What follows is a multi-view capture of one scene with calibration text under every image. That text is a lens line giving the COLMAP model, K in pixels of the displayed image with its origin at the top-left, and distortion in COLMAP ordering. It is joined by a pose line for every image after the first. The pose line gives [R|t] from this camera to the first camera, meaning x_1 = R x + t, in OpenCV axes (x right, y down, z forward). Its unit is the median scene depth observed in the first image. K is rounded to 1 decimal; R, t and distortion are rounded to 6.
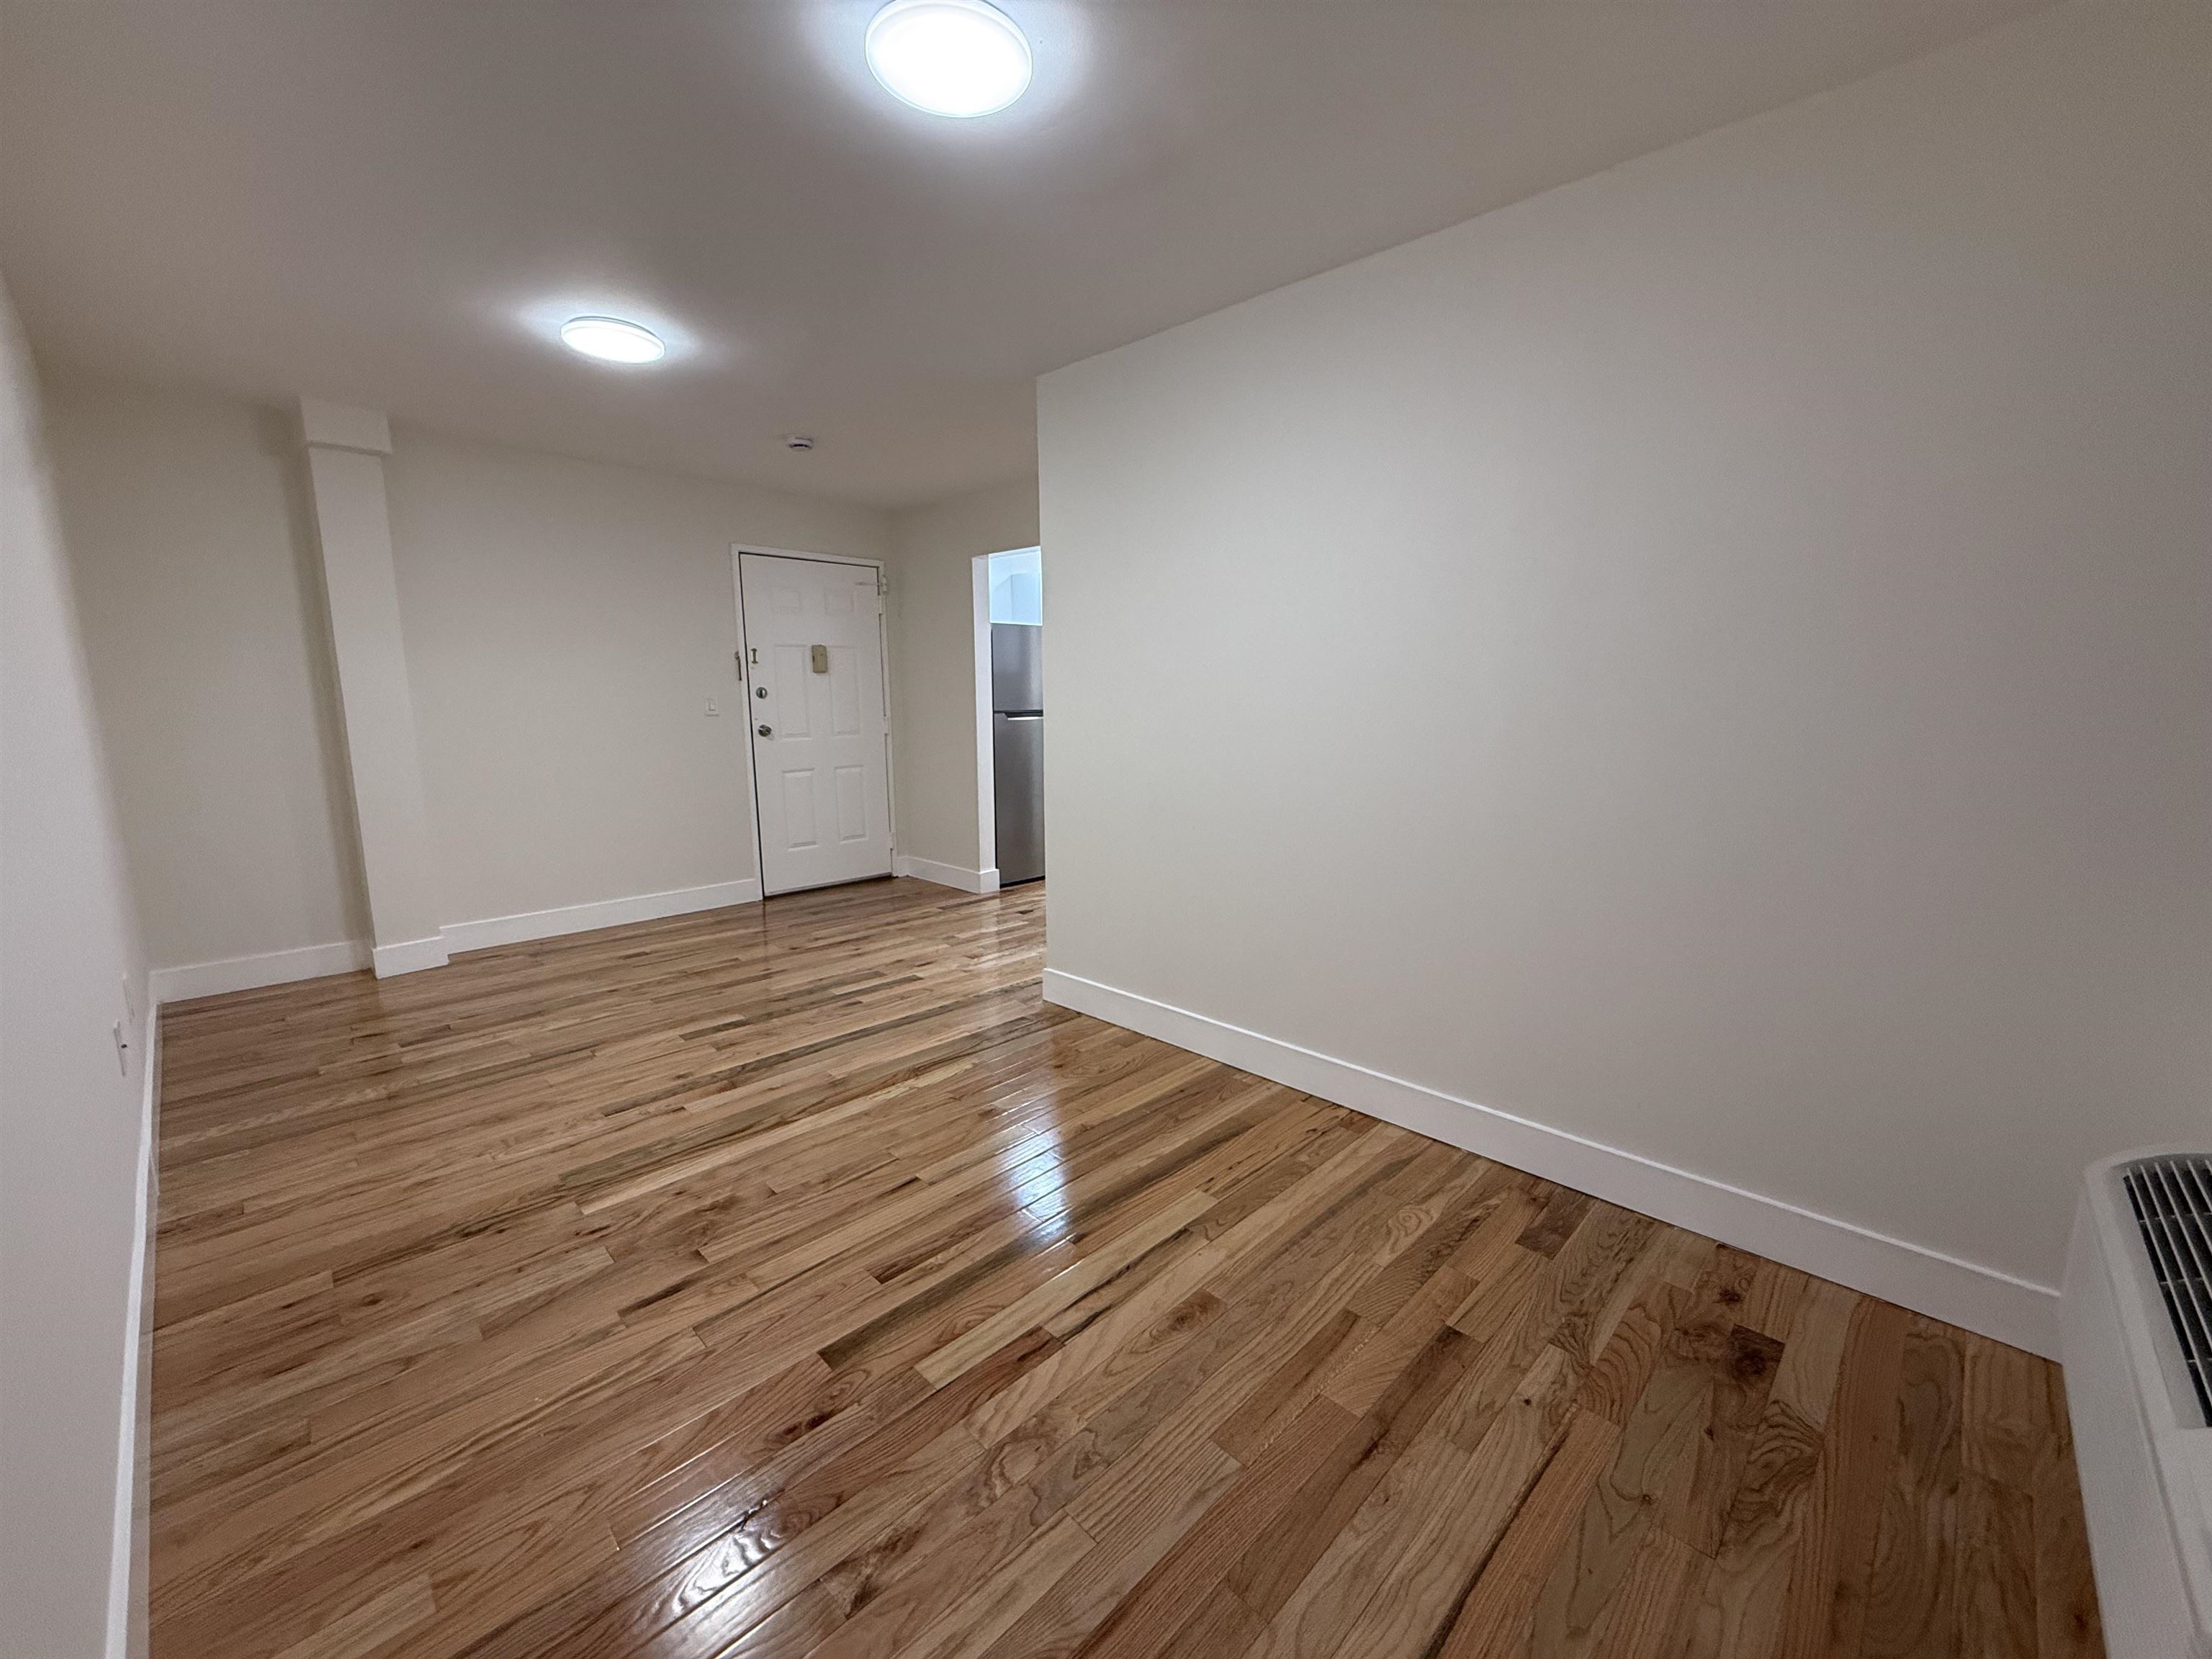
lens RADIAL K [[880.1, 0, 1100.5], [0, 880.1, 828.4], [0, 0, 1]] dist [0.000411, -0.000070]
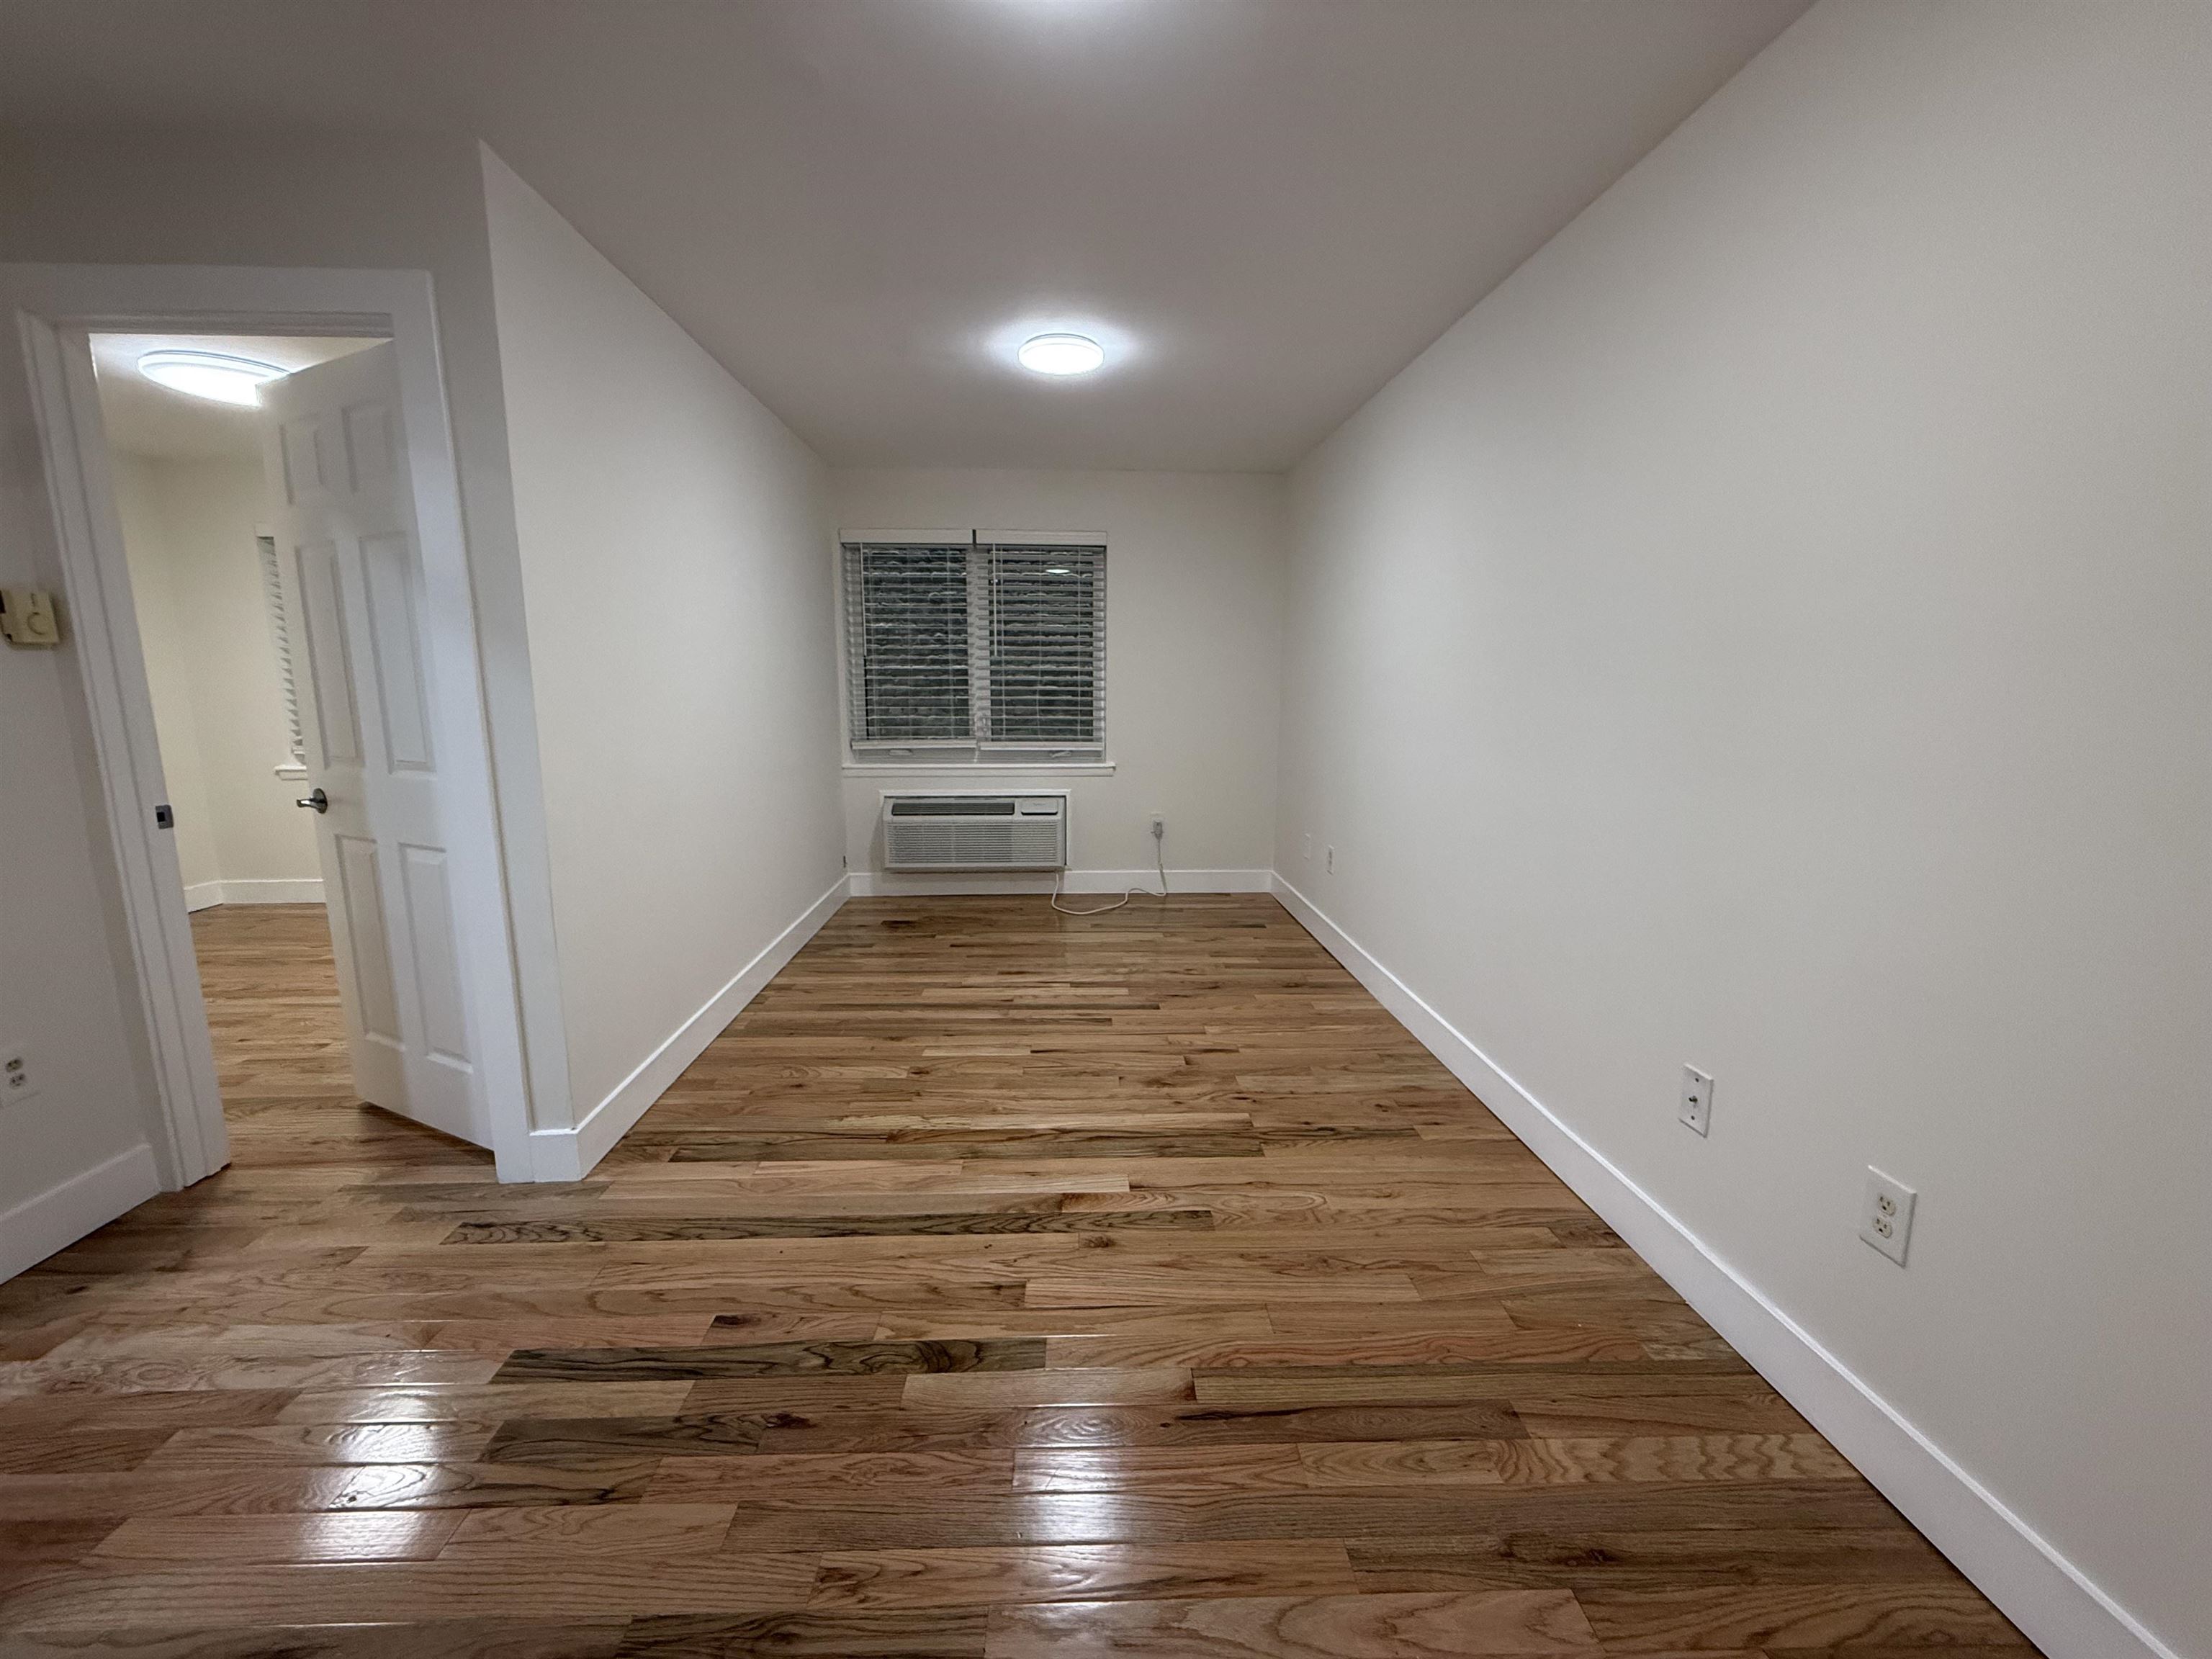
lens RADIAL K [[880.1, 0, 1100.5], [0, 880.1, 828.4], [0, 0, 1]] dist [0.000411, -0.000070]
pose [[-0.727680, -0.113376, 0.676482, -0.965153], [0.109663, 0.954329, 0.277905, -0.233370], [-0.677094, 0.276410, -0.682013, 1.477191]]
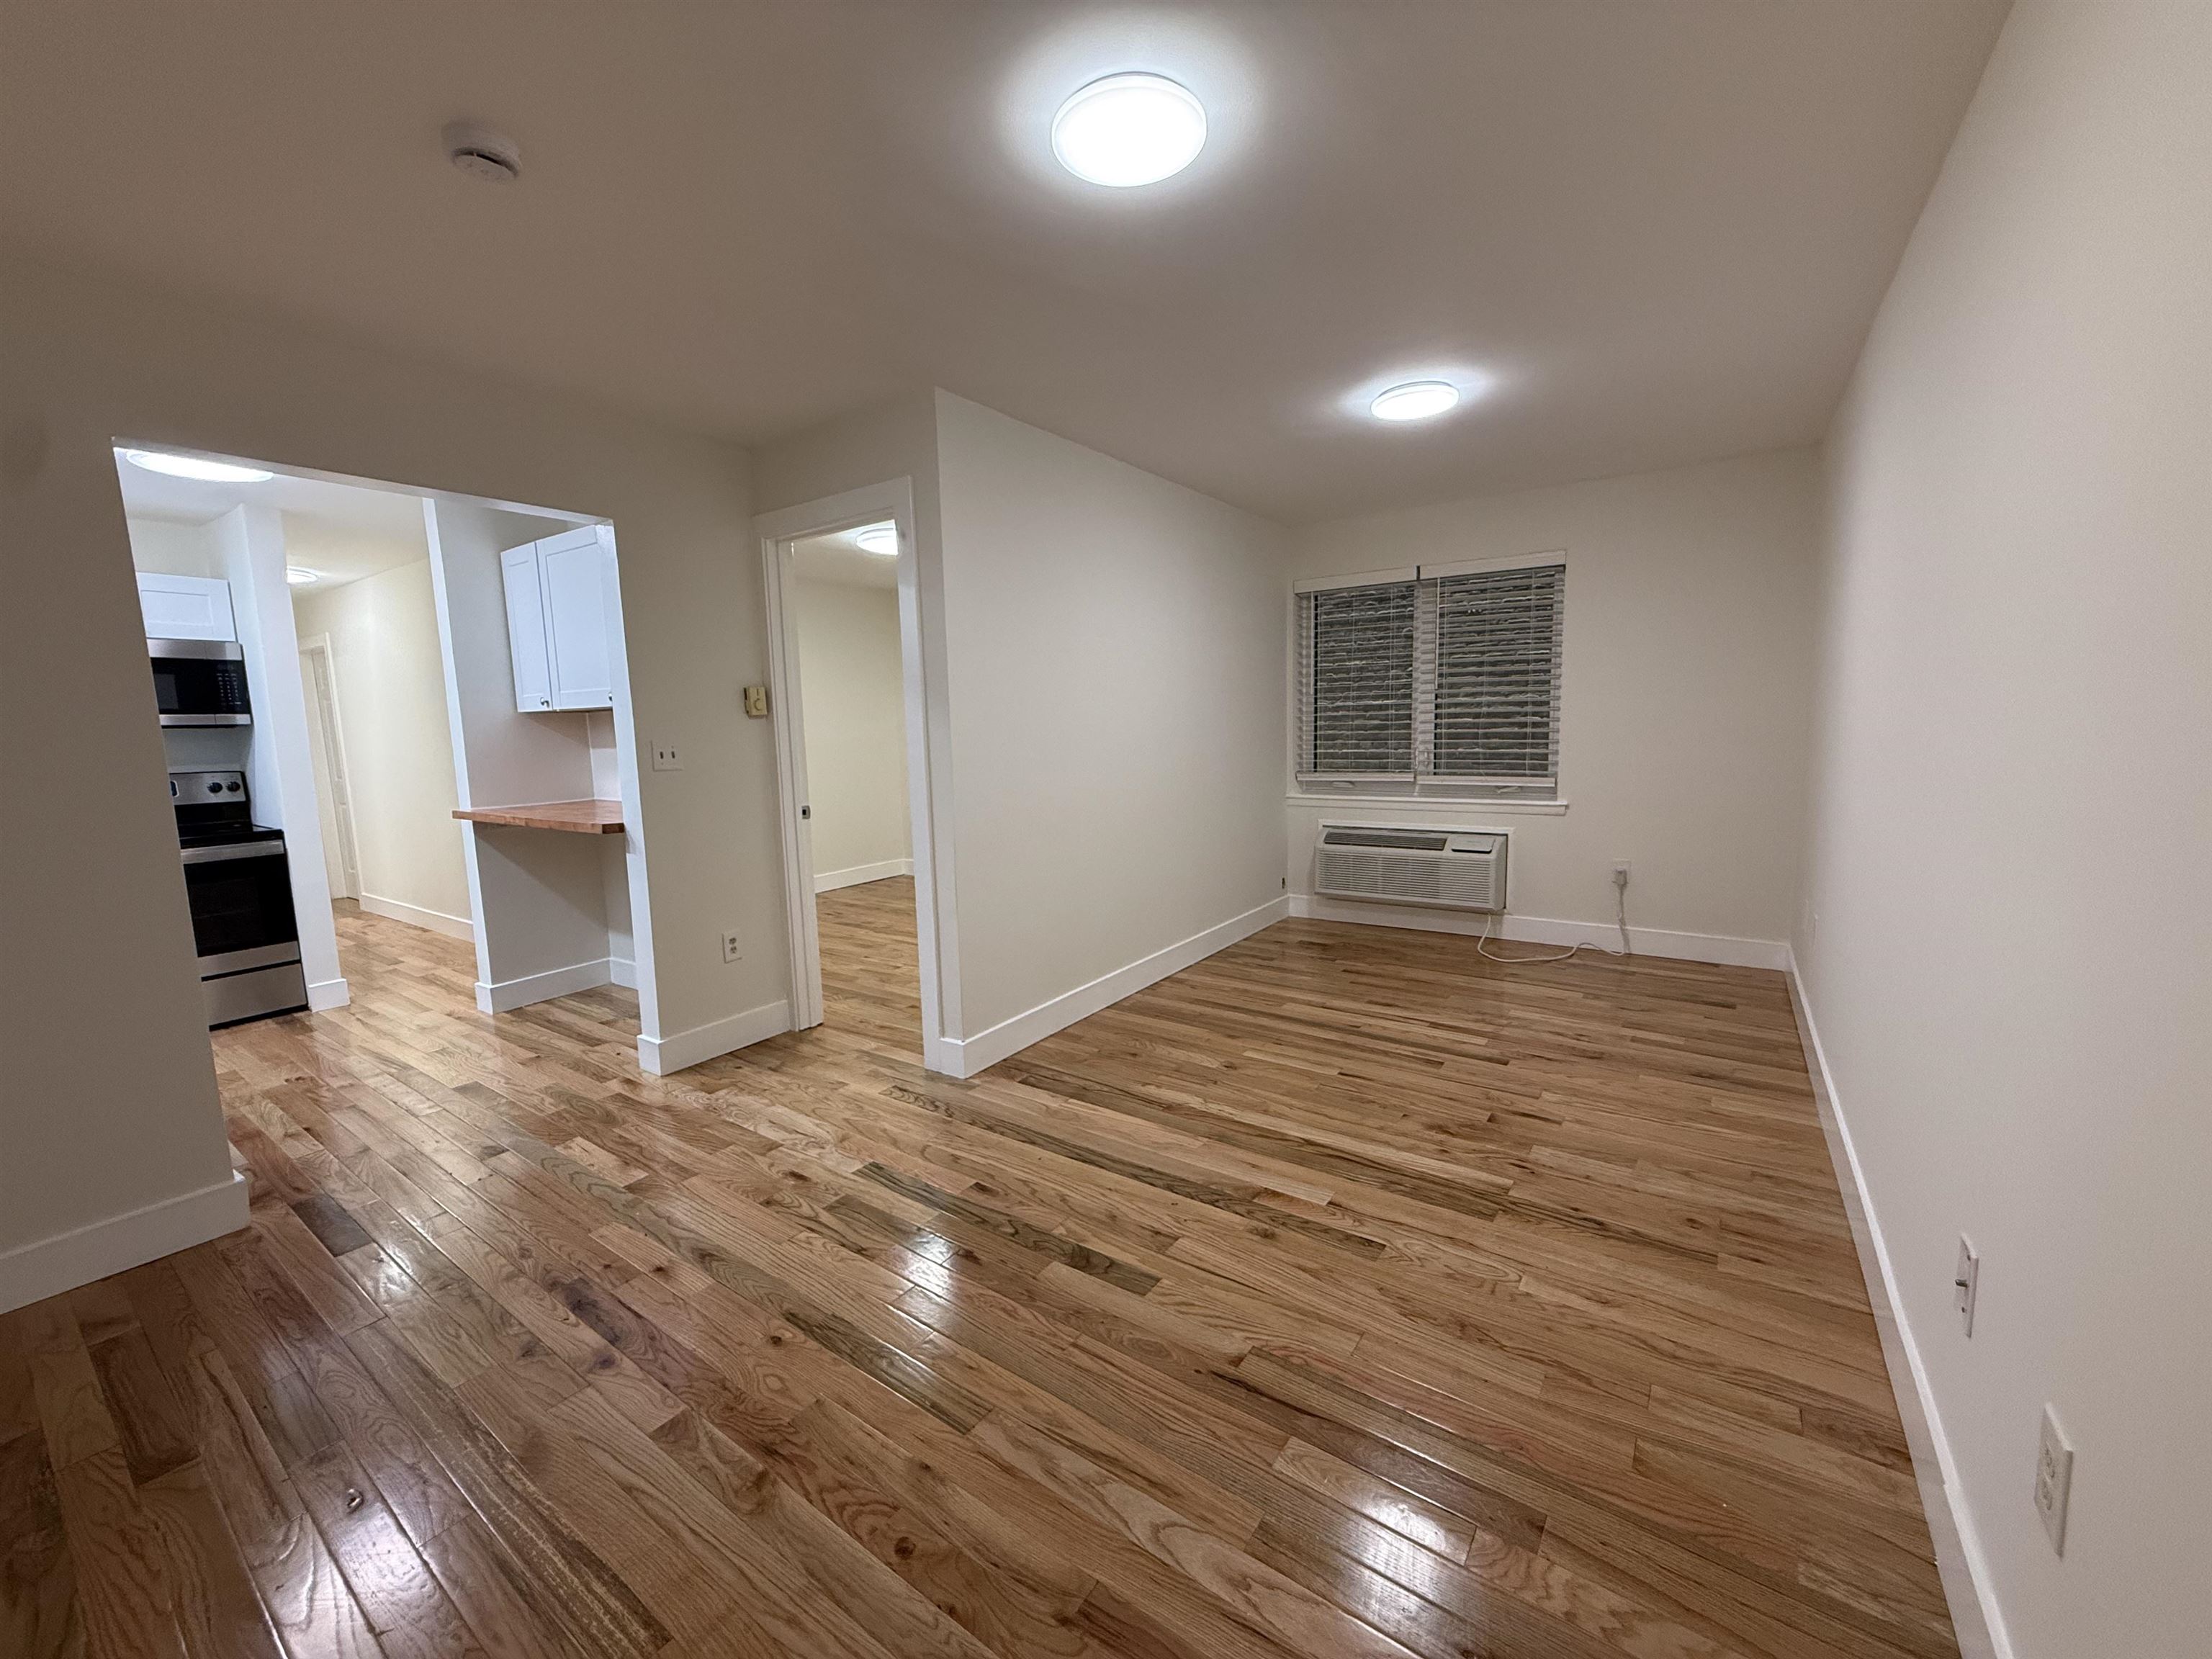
lens RADIAL K [[880.1, 0, 1100.5], [0, 880.1, 828.4], [0, 0, 1]] dist [0.000411, -0.000070]
pose [[-0.159904, -0.114892, 0.980424, -1.230451], [0.185738, 0.971962, 0.144194, -0.202379], [-0.969501, 0.205159, -0.134080, 1.247694]]
